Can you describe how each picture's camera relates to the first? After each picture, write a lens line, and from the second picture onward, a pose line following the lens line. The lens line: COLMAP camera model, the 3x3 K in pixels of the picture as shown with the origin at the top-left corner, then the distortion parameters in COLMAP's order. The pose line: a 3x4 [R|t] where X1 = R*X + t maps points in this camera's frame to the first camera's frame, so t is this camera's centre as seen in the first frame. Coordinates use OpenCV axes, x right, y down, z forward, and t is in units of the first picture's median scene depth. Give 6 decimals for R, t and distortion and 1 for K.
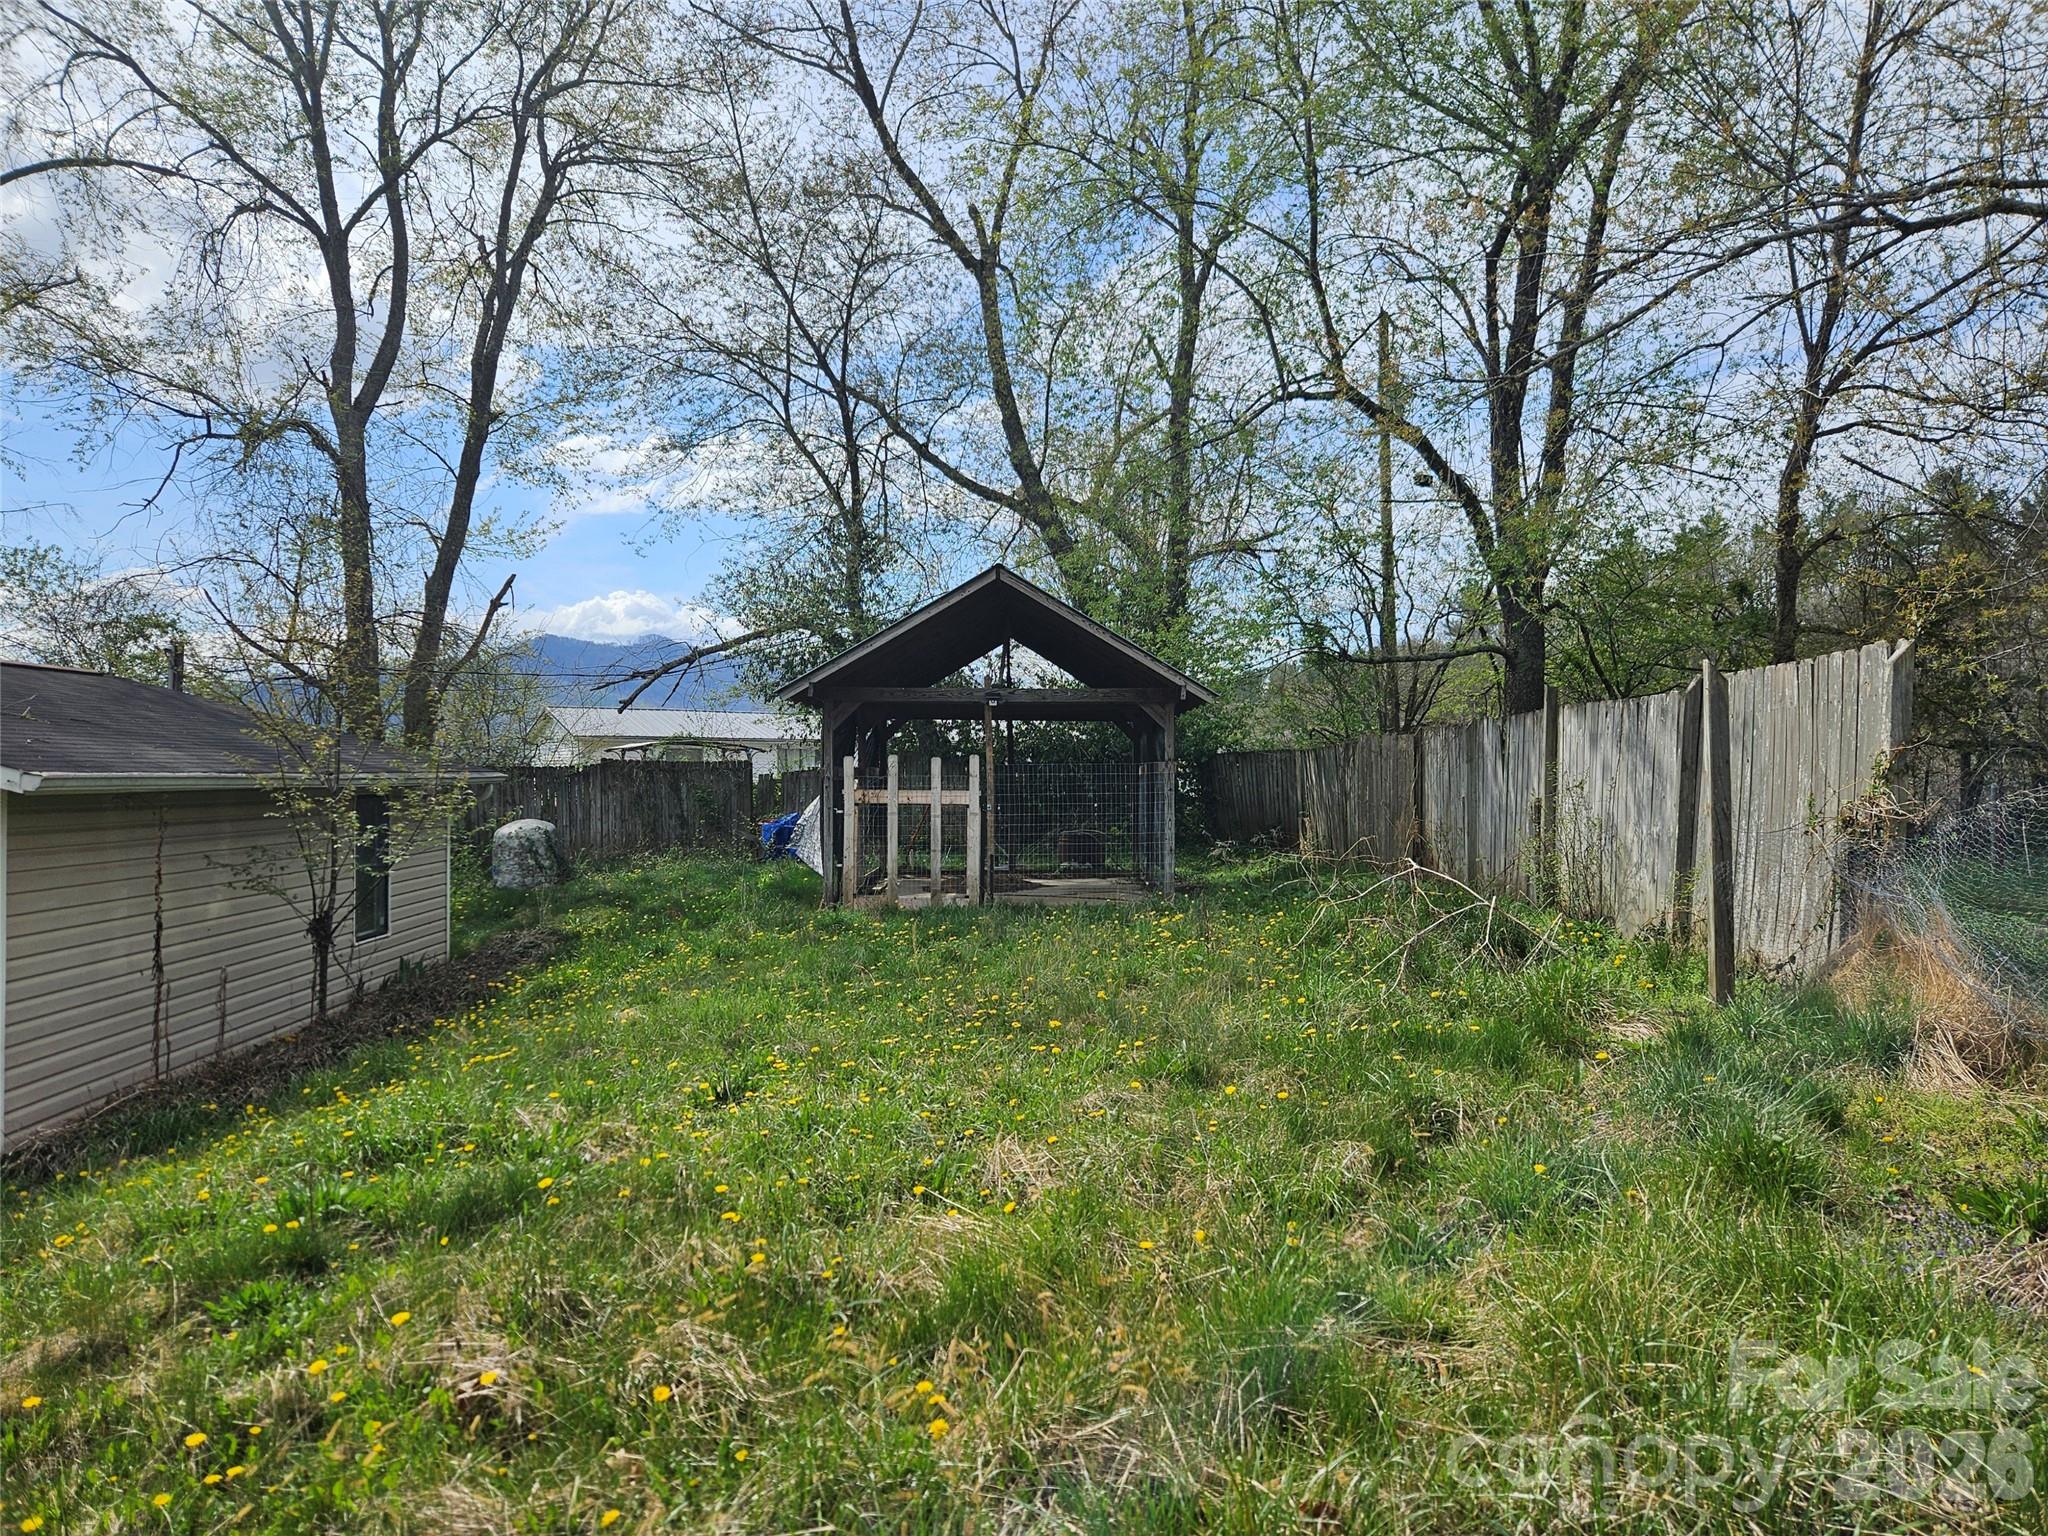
lens RADIAL K [[1385.9, 0, 1024.0], [0, 1385.9, 768.0], [0, 0, 1]] dist [0.073750, -0.065699]
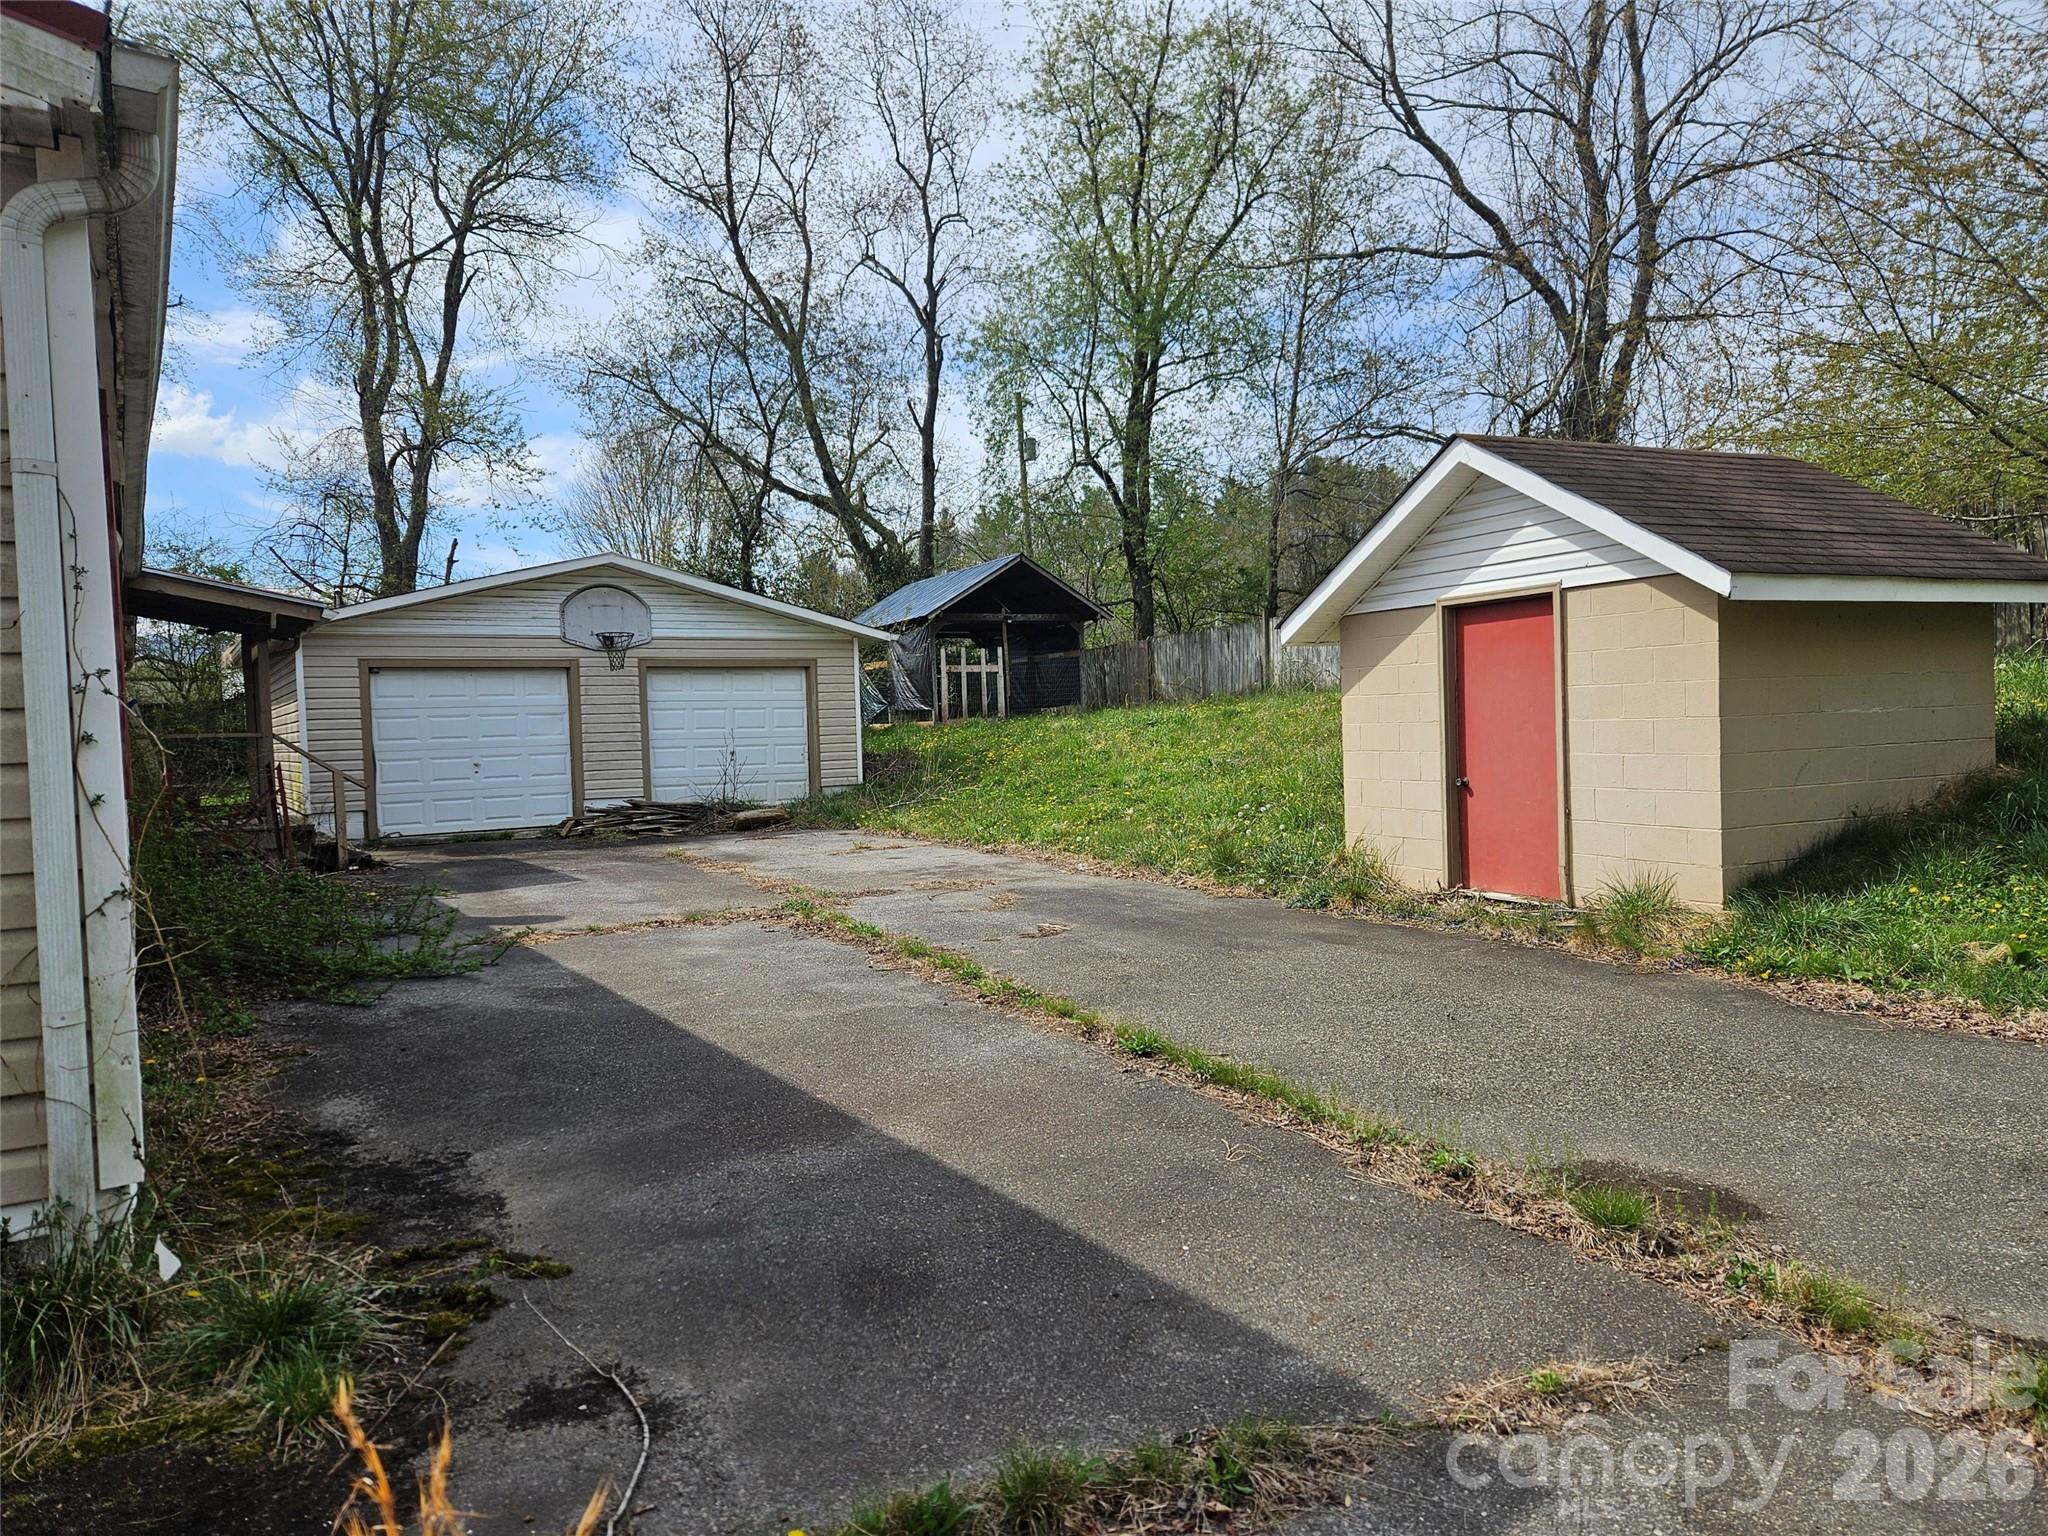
lens RADIAL K [[1385.9, 0, 1024.0], [0, 1385.9, 768.0], [0, 0, 1]] dist [0.073750, -0.065699]
pose [[0.886966, -0.047222, 0.459414, -0.943884], [0.035713, 0.998793, 0.033713, 0.099871], [-0.460451, -0.013495, 0.887582, -0.819817]]
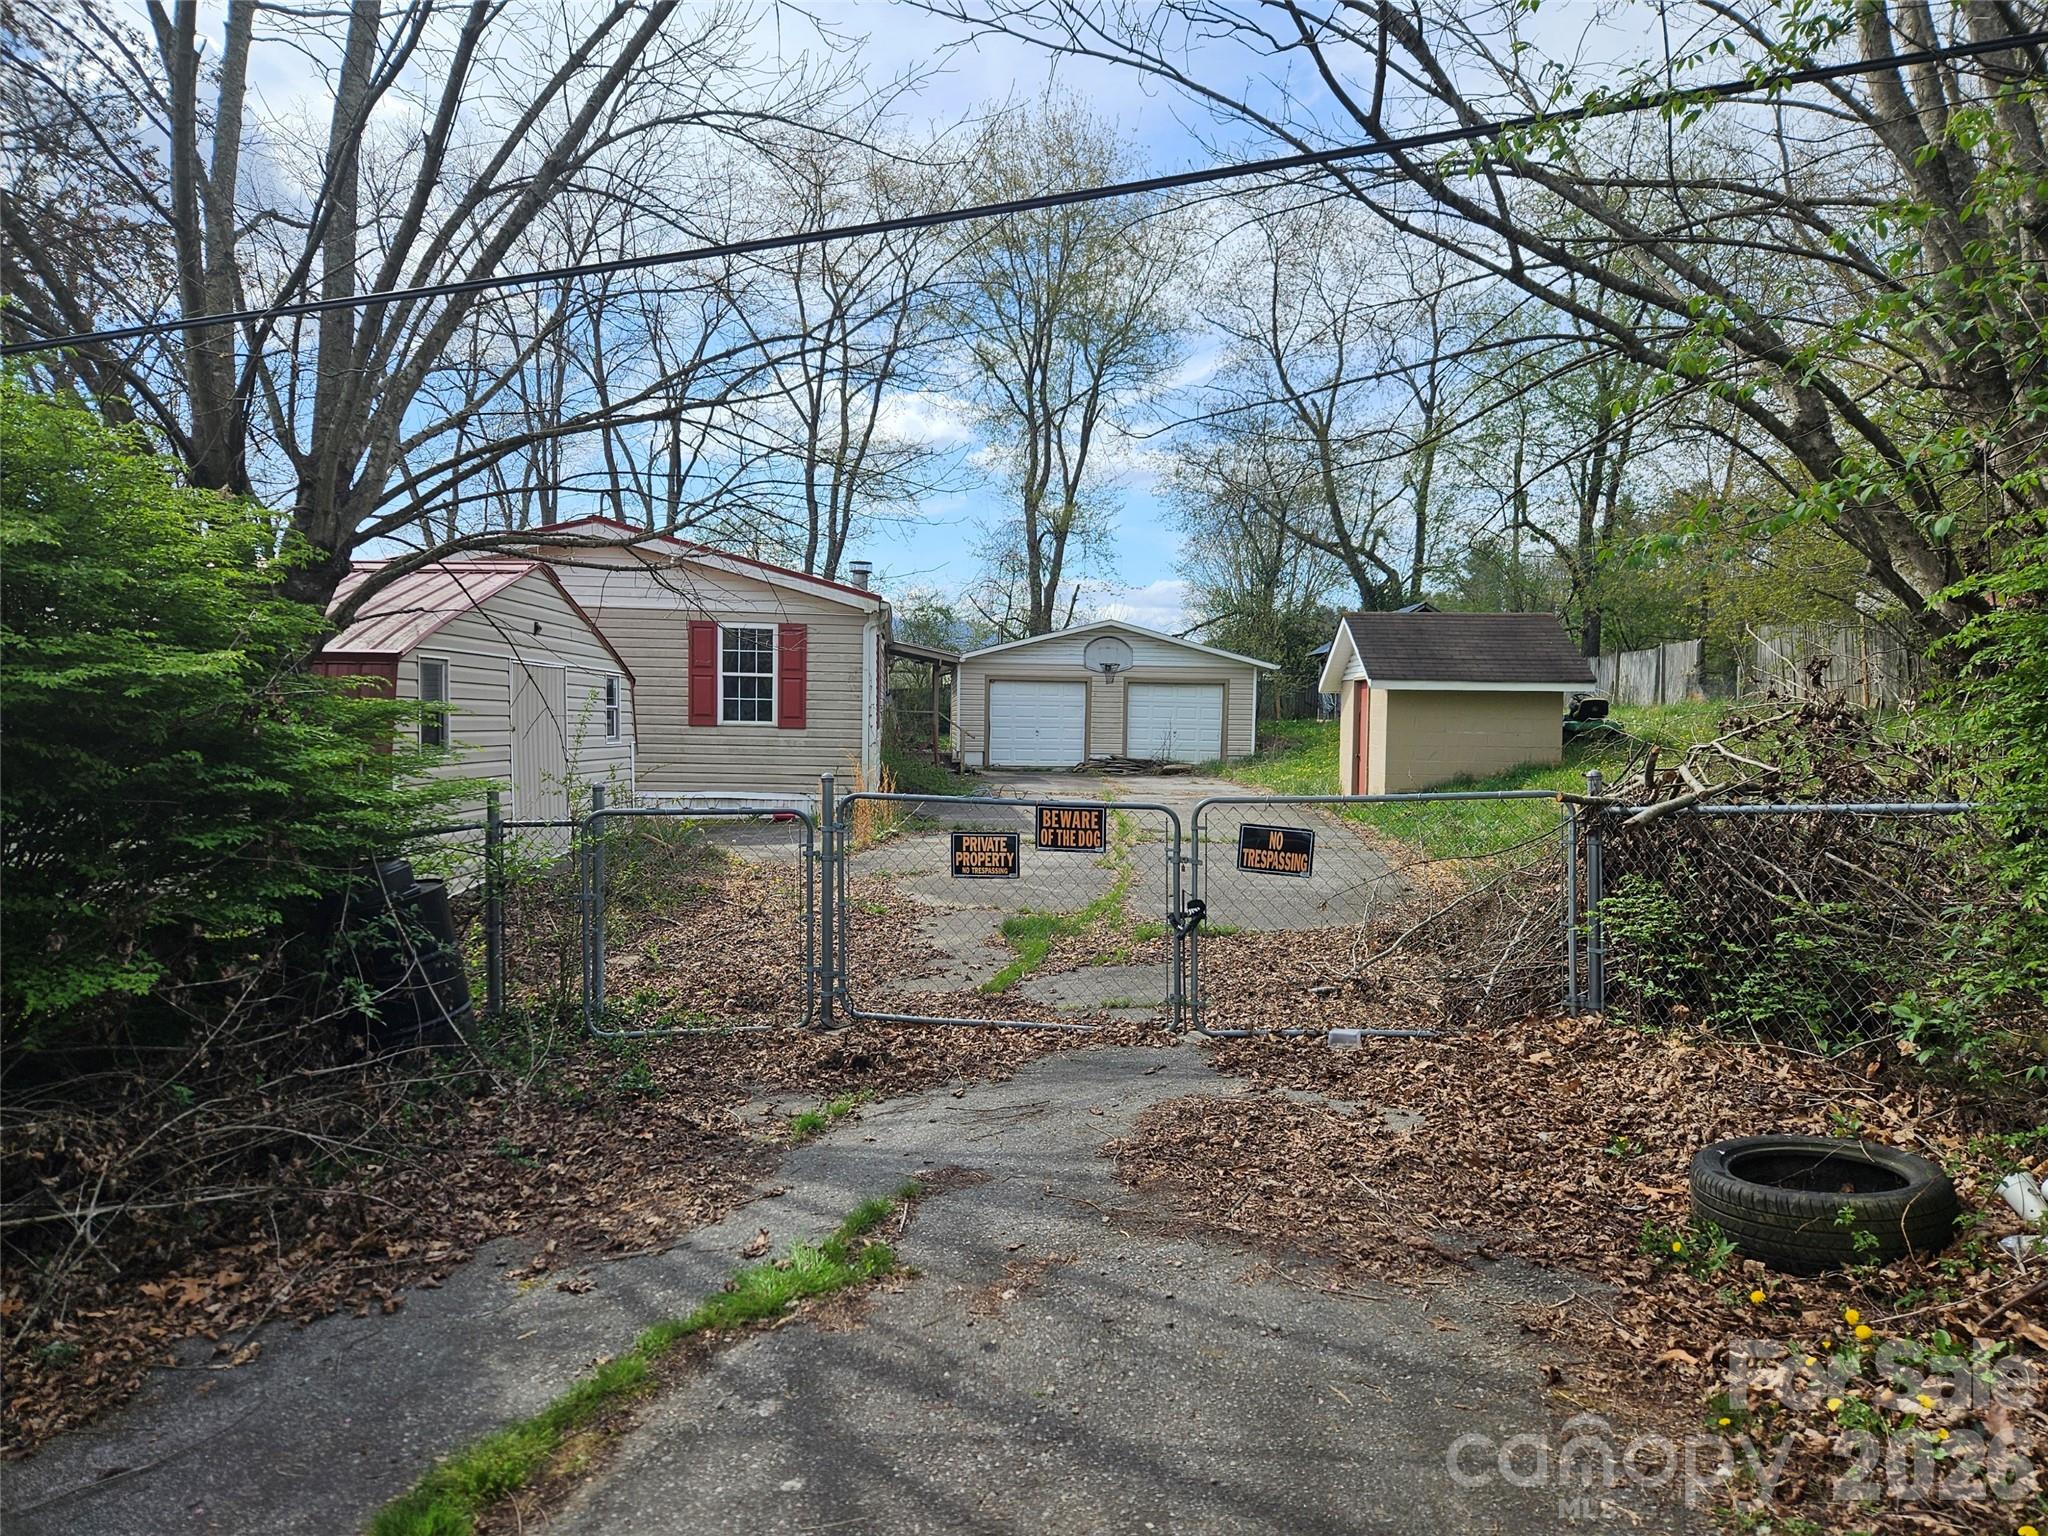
lens RADIAL K [[1385.9, 0, 1024.0], [0, 1385.9, 768.0], [0, 0, 1]] dist [0.073750, -0.065699]
pose [[0.999921, 0.011296, 0.005434, -0.836644], [-0.011481, 0.999310, 0.035313, 0.100730], [-0.005031, -0.035372, 0.999362, -1.851935]]
